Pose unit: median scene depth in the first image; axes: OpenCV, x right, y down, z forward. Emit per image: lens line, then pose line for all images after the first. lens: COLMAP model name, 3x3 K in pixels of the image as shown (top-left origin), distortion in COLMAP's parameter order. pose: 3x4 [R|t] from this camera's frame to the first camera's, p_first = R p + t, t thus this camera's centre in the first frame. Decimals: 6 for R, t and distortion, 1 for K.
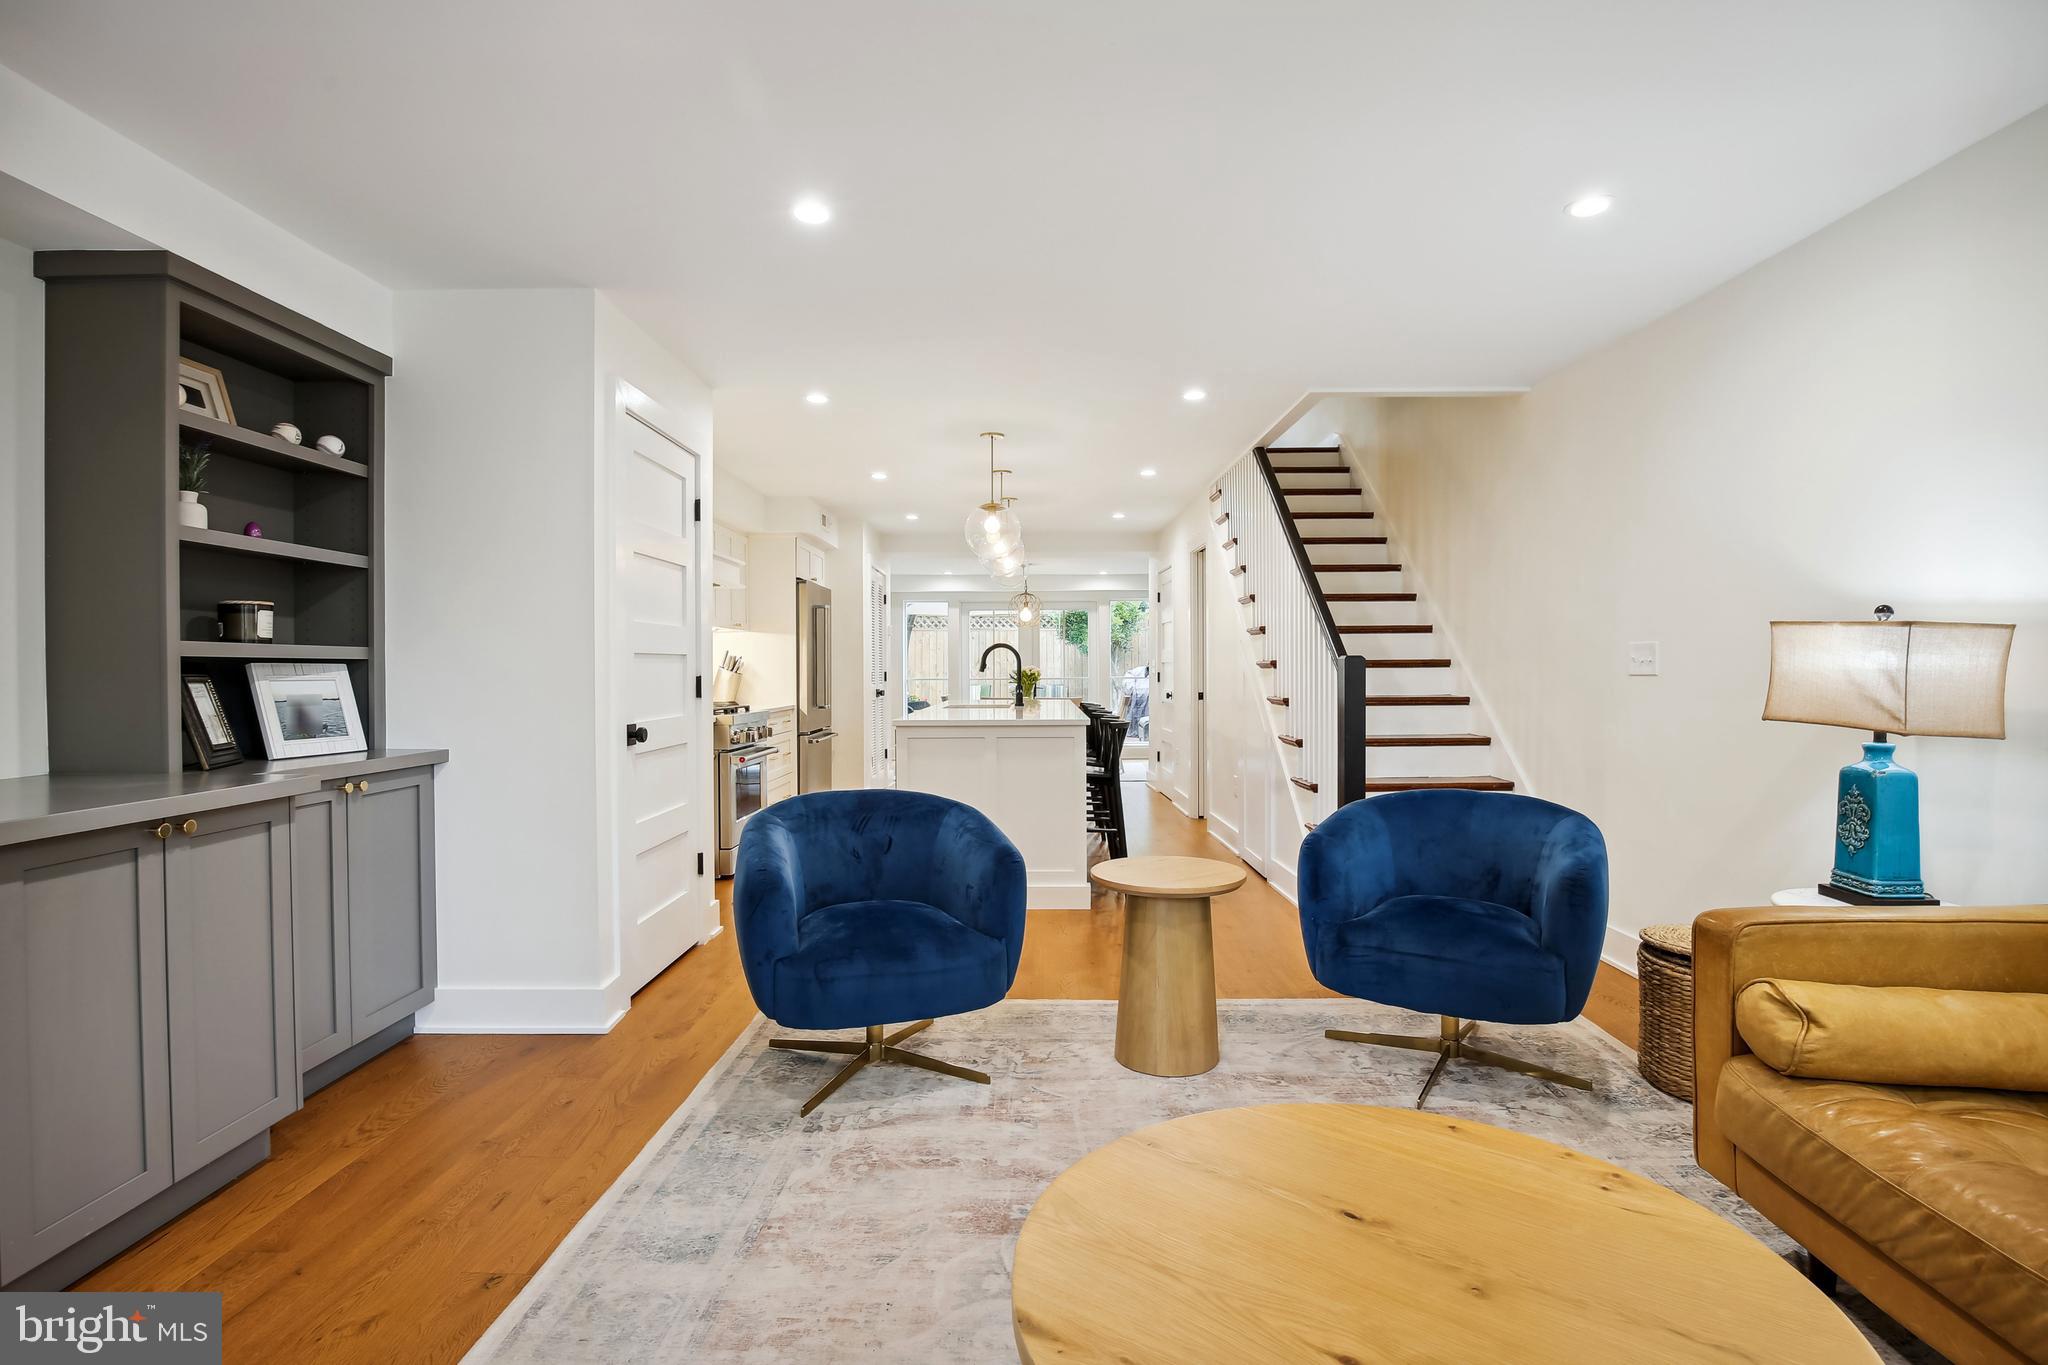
lens RADIAL K [[986.5, 0, 1015.7], [0, 986.5, 681.9], [0, 0, 1]] dist [-0.027544, -0.001175]
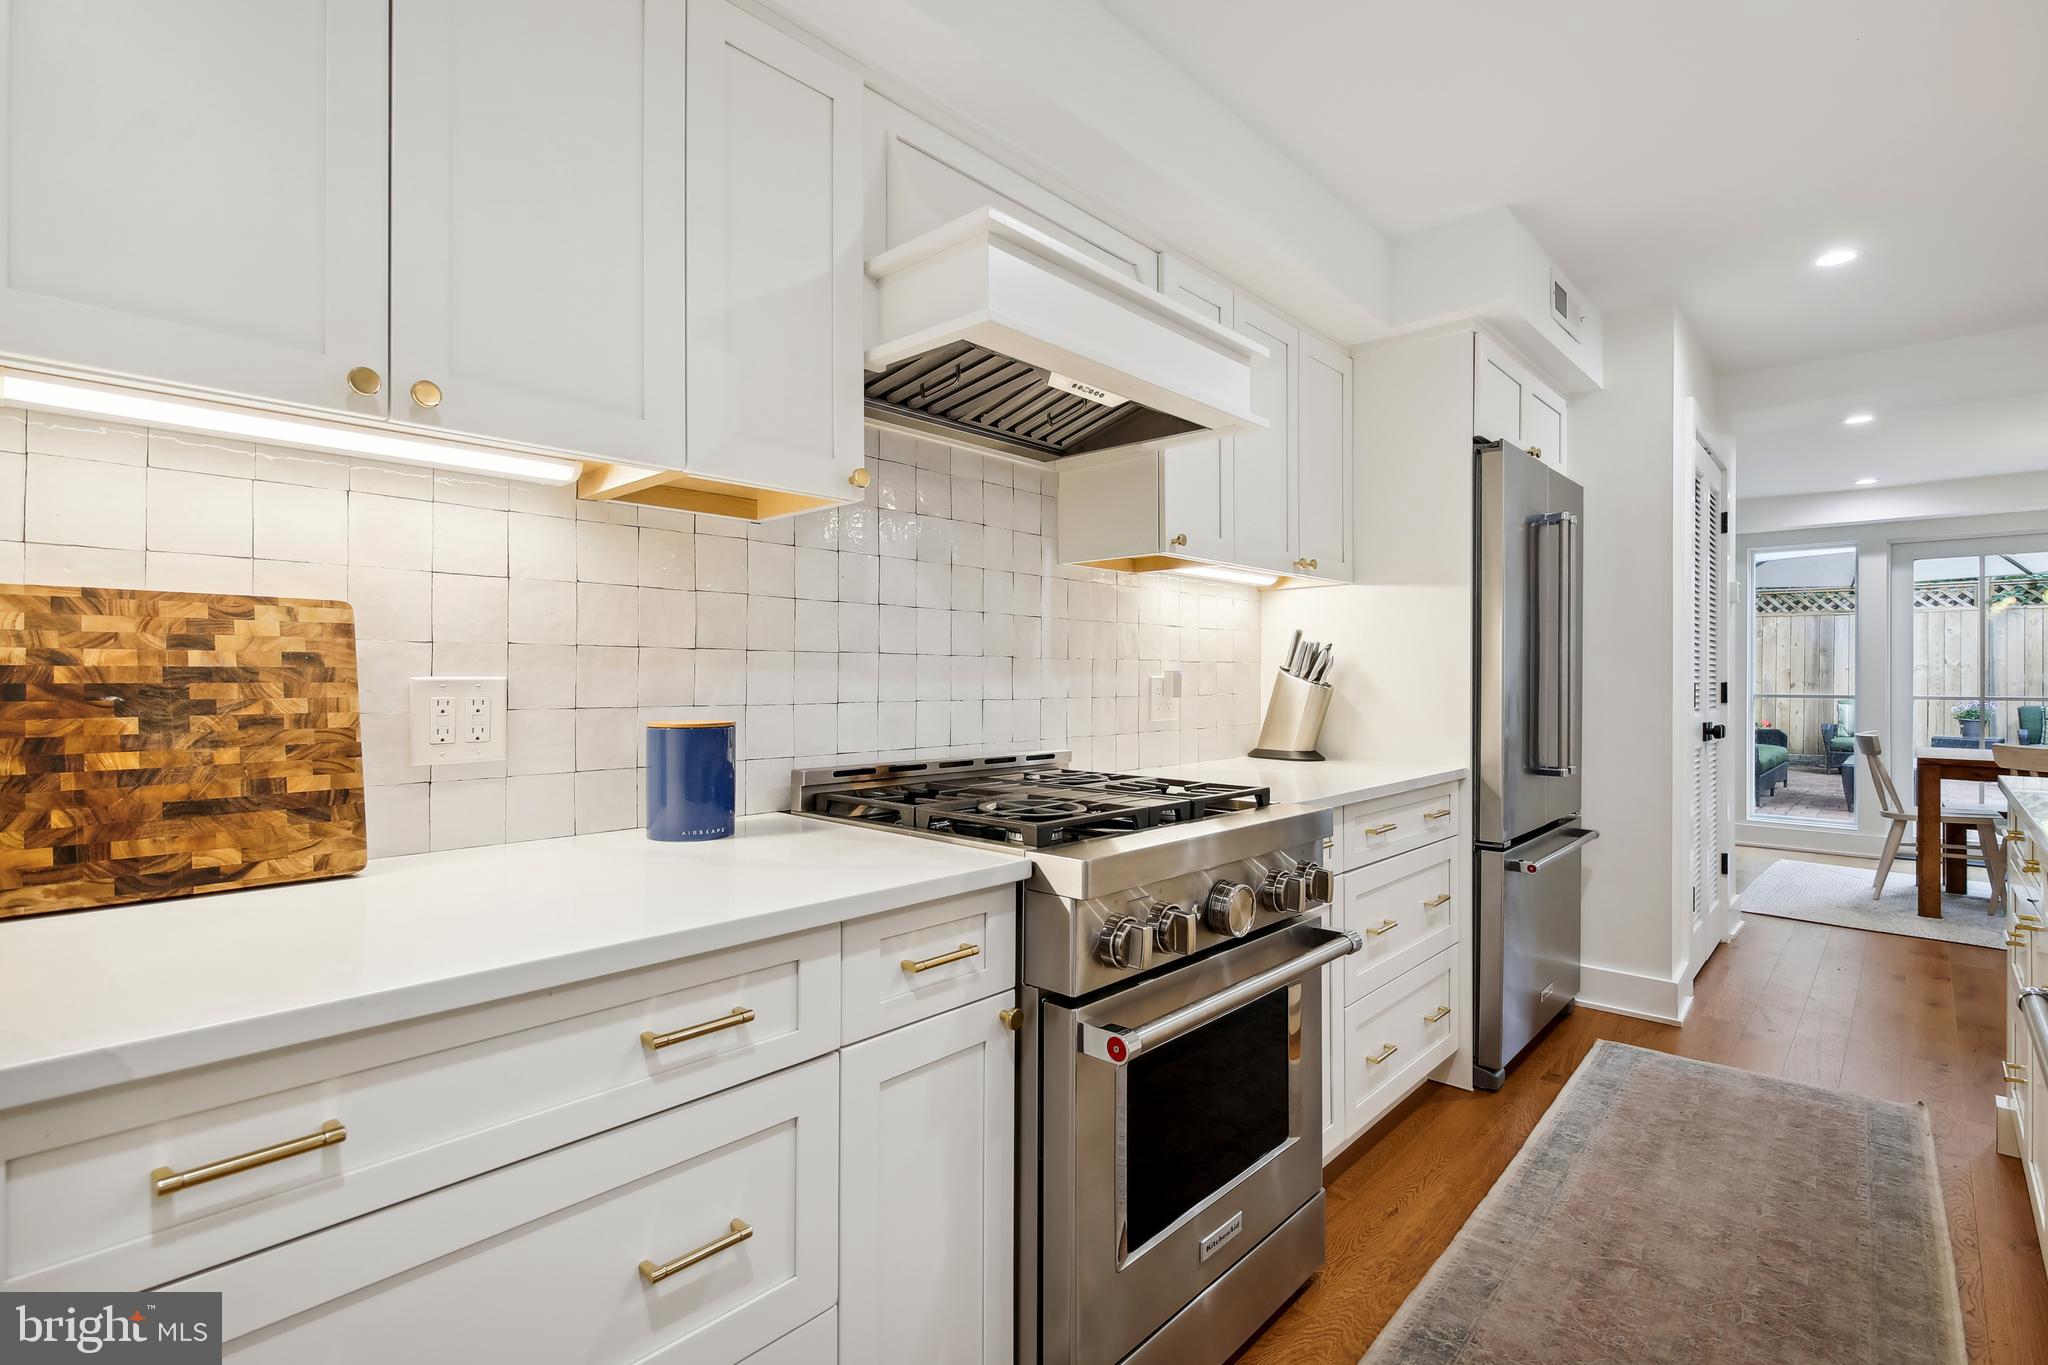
lens RADIAL K [[975.7, 0, 1026.7], [0, 975.7, 661.4], [0, 0, 1]] dist [-0.006809, 0.004741]
pose [[0.750030, 0.001527, -0.661402, -0.260500], [-0.017174, 0.999705, -0.017167, -0.023011], [0.661180, 0.024235, 0.749835, 1.534228]]
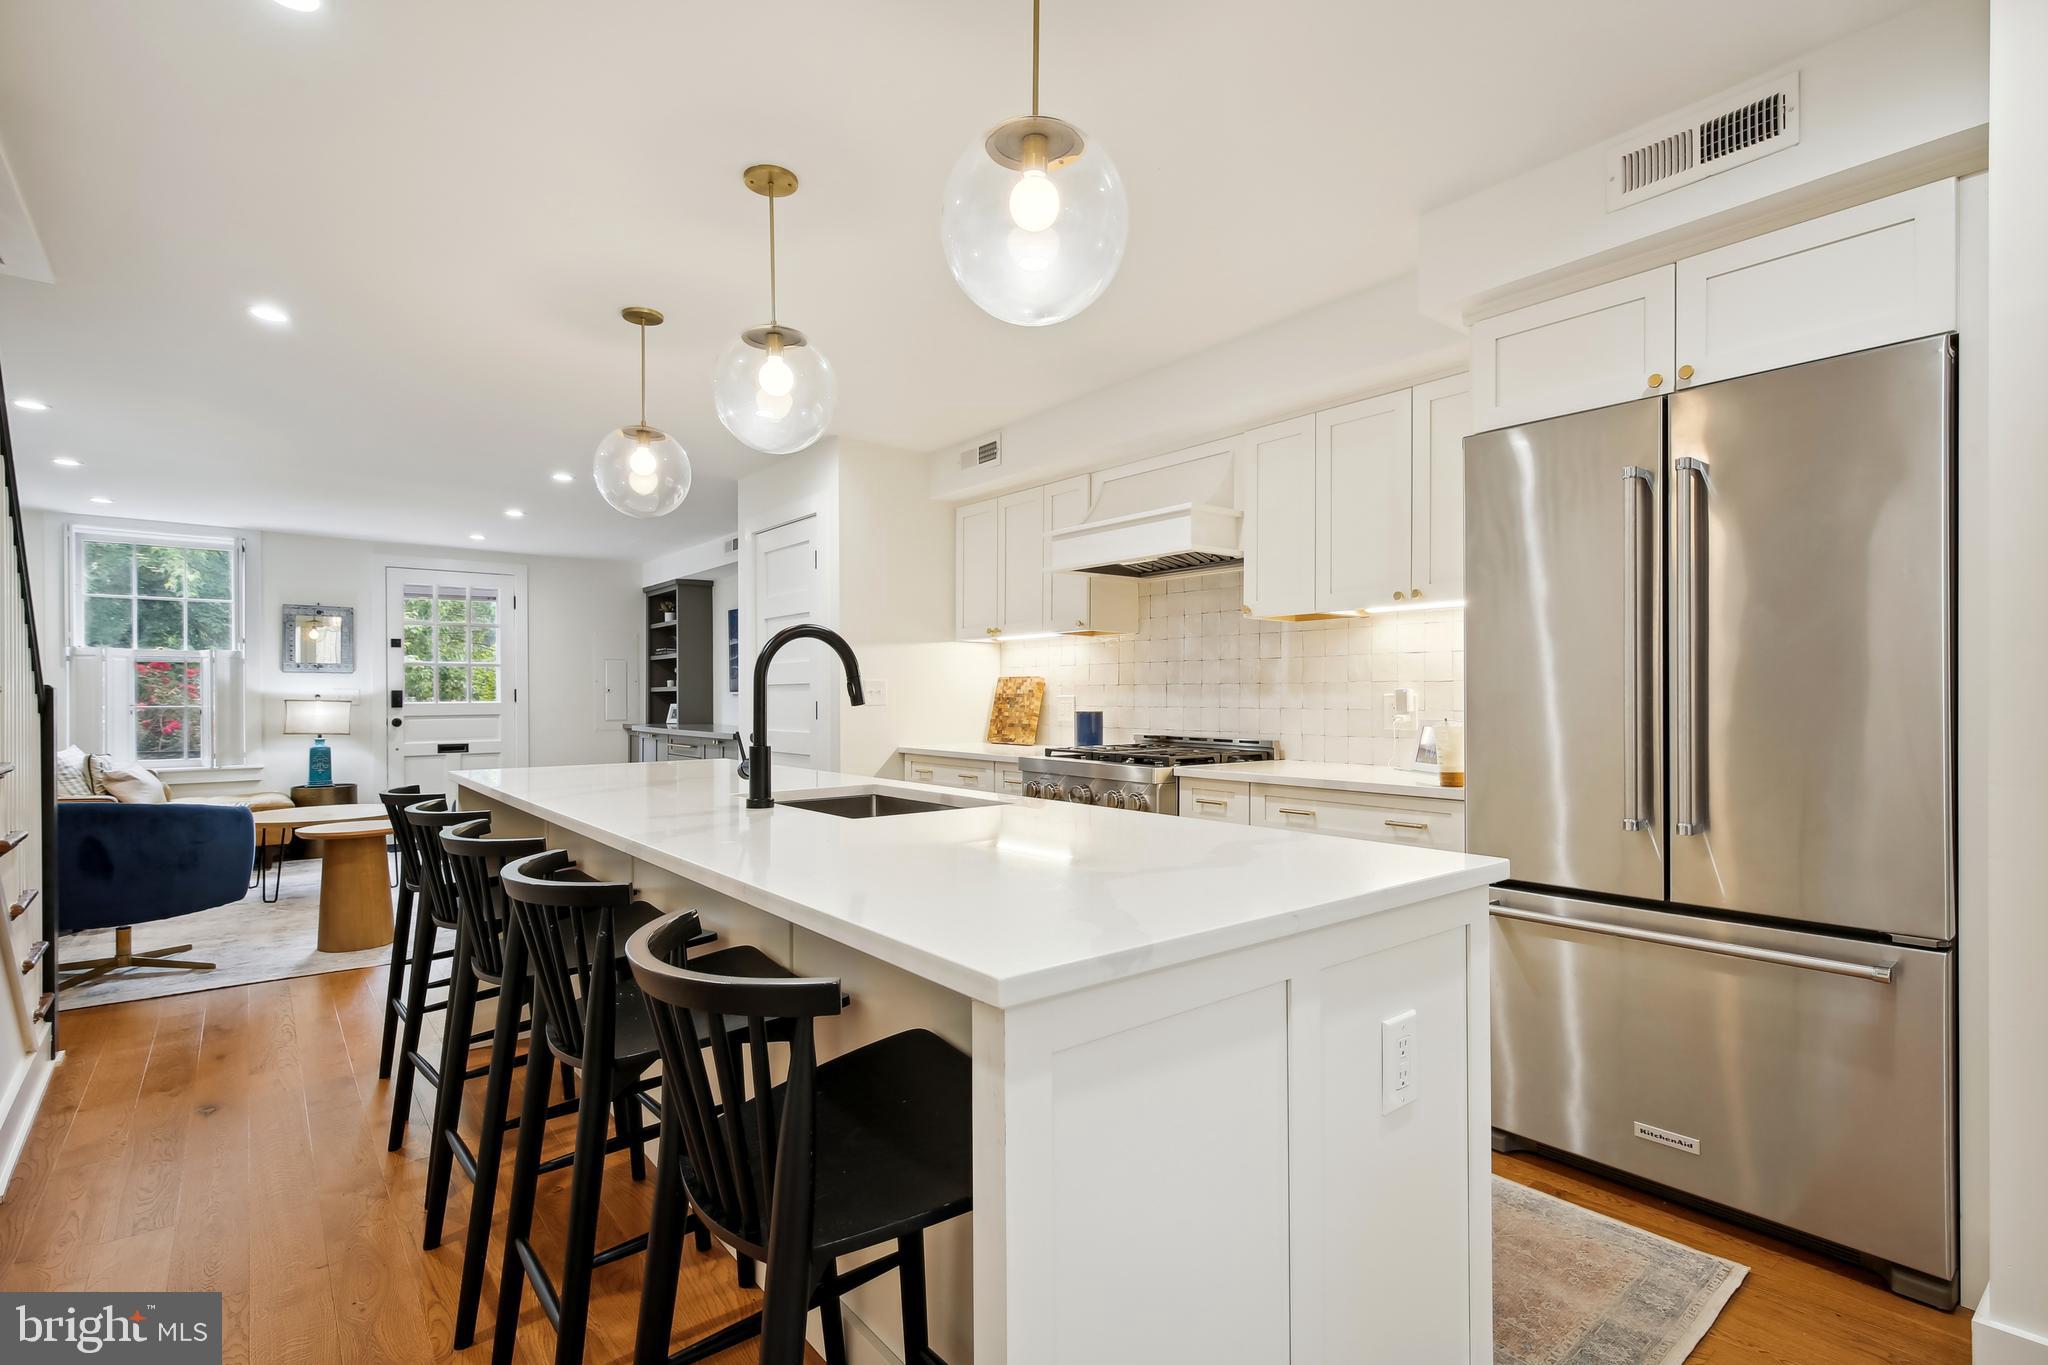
lens RADIAL K [[975.7, 0, 1039.5], [0, 975.7, 697.7], [0, 0, 1]] dist [-0.006809, 0.004741]
pose [[-0.765531, 0.009245, -0.643333, 0.317874], [-0.000924, 0.999880, 0.015469, -0.041240], [0.643399, 0.012437, -0.765430, 2.979325]]
